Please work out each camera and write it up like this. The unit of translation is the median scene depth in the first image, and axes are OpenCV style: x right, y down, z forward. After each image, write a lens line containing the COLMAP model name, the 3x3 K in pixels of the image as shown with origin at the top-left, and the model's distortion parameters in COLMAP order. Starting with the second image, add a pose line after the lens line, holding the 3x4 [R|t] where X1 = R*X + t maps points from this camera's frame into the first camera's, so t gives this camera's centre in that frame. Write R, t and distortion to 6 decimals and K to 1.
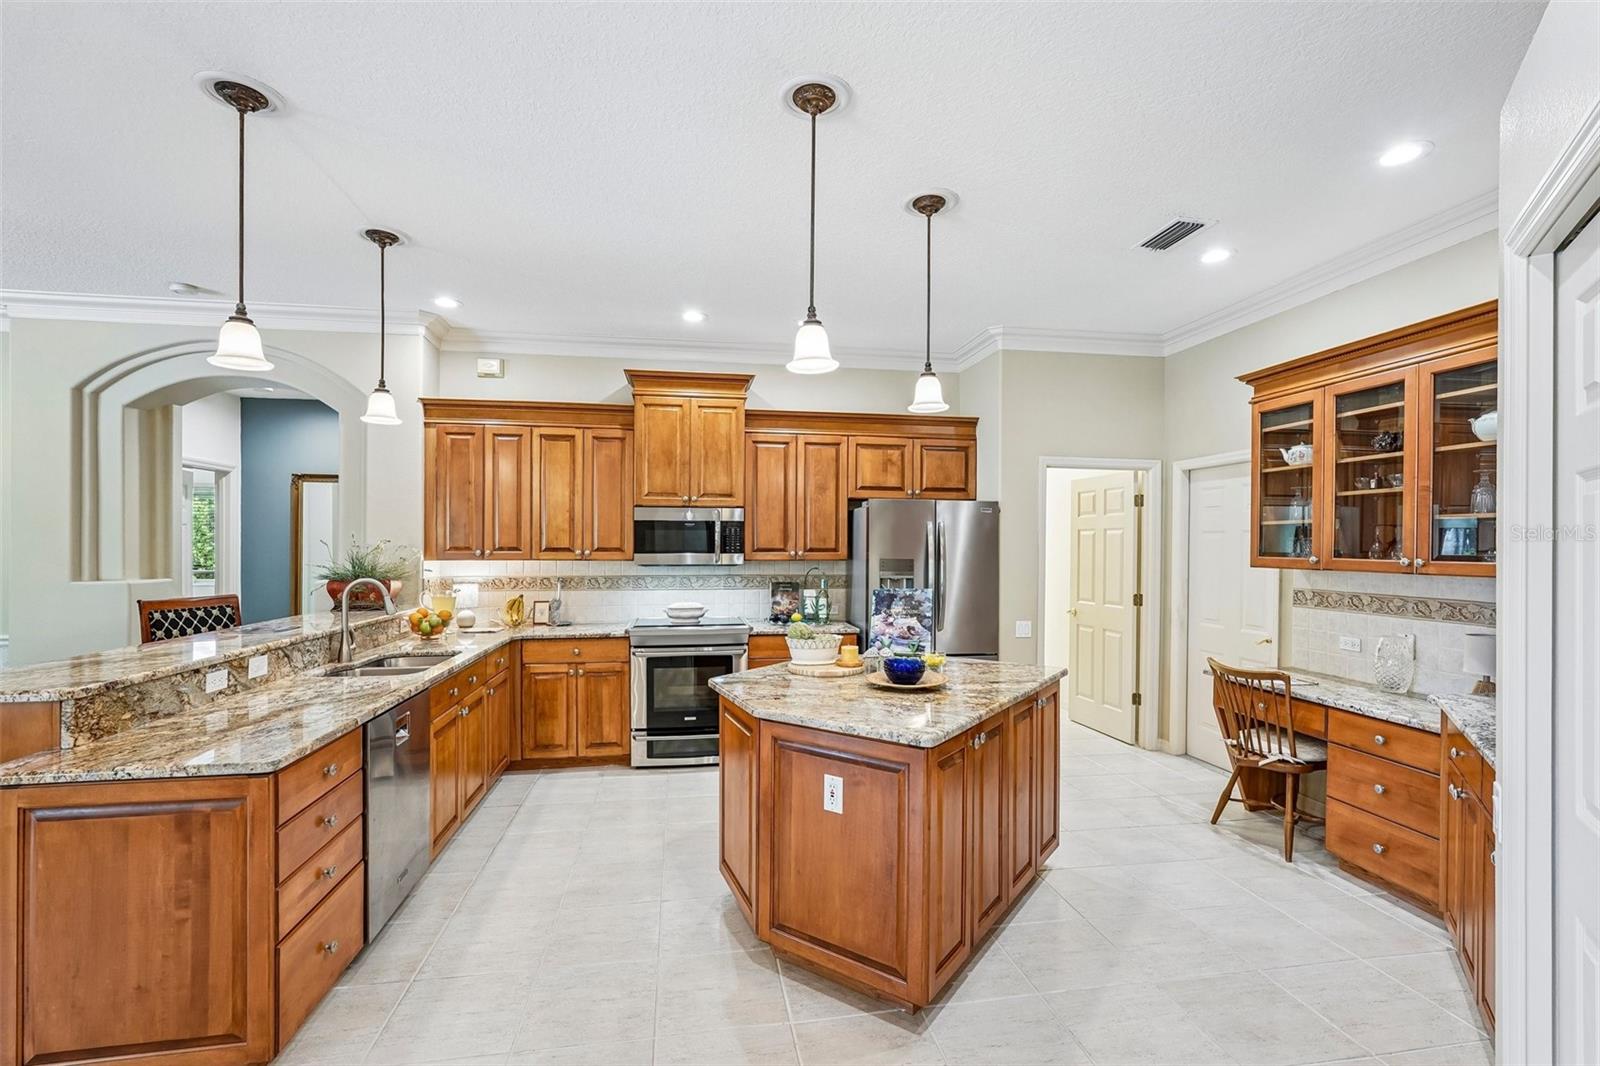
lens RADIAL K [[703.6, 0, 795.3], [0, 703.6, 545.7], [0, 0, 1]] dist [-0.012367, 0.008052]
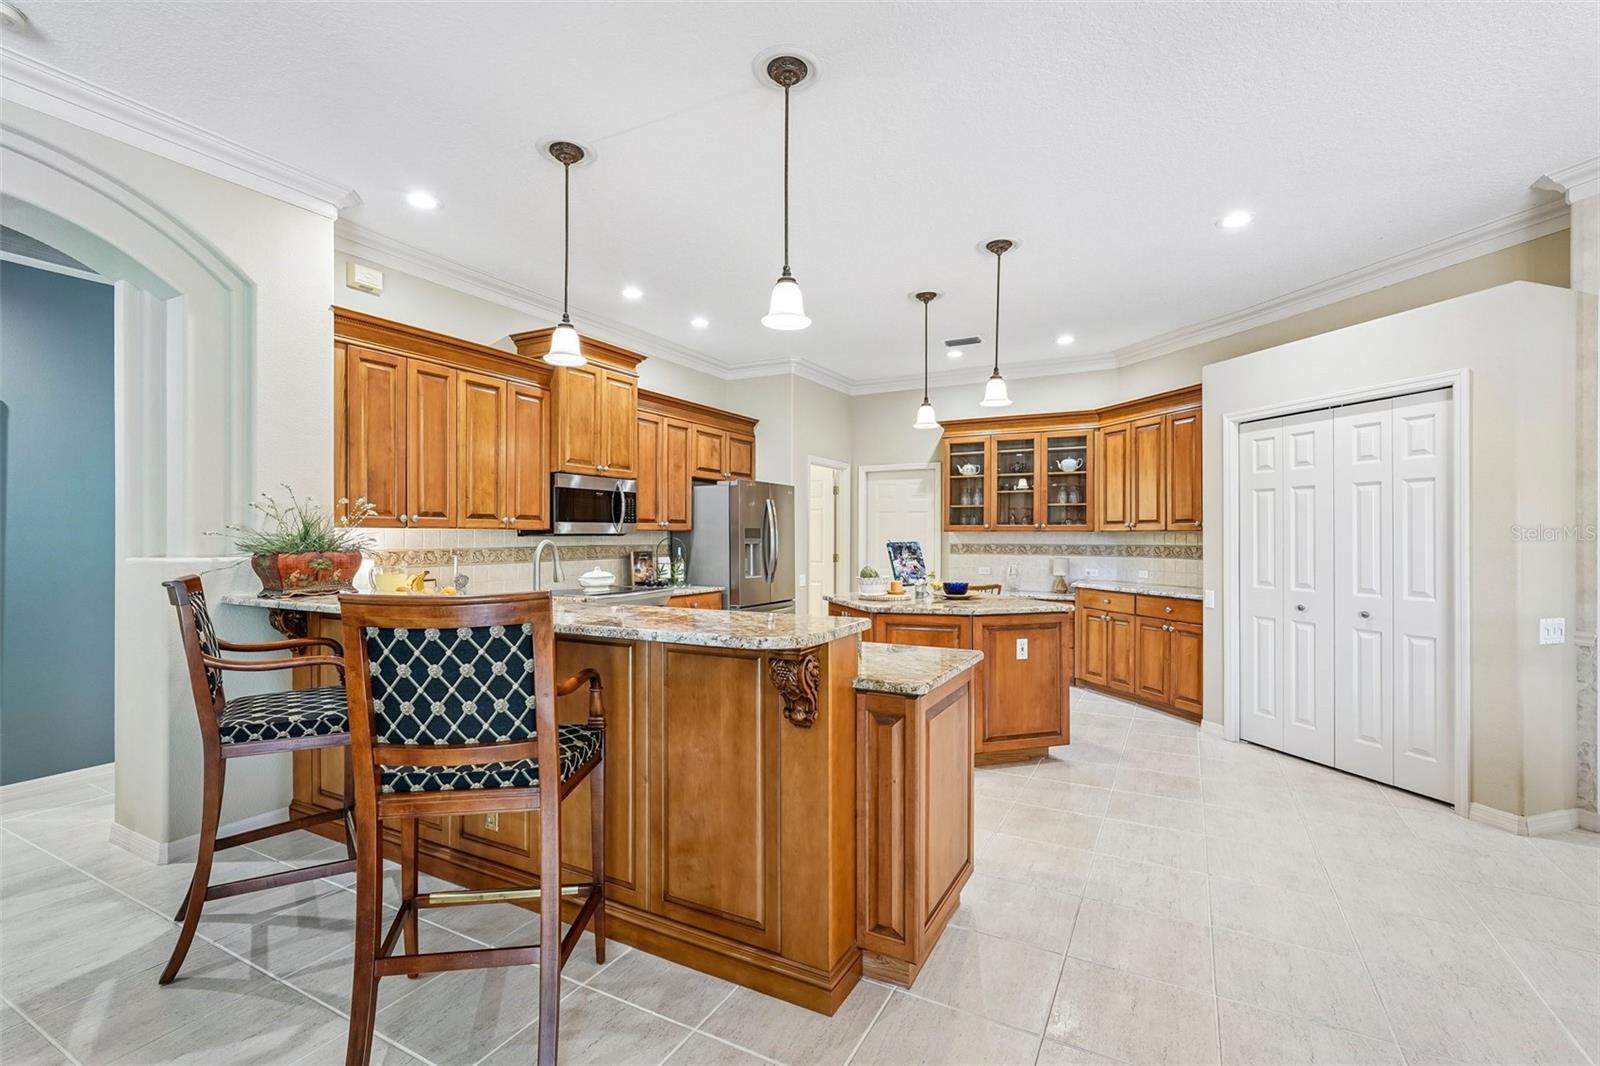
lens RADIAL K [[725.8, 0, 779.7], [0, 725.8, 532.3], [0, 0, 1]] dist [-0.015430, 0.008361]
pose [[0.617672, 0.000253, 0.786436, -0.906439], [0.003266, 0.999990, -0.002887, 0.032126], [-0.786429, 0.004352, 0.617665, 0.181621]]
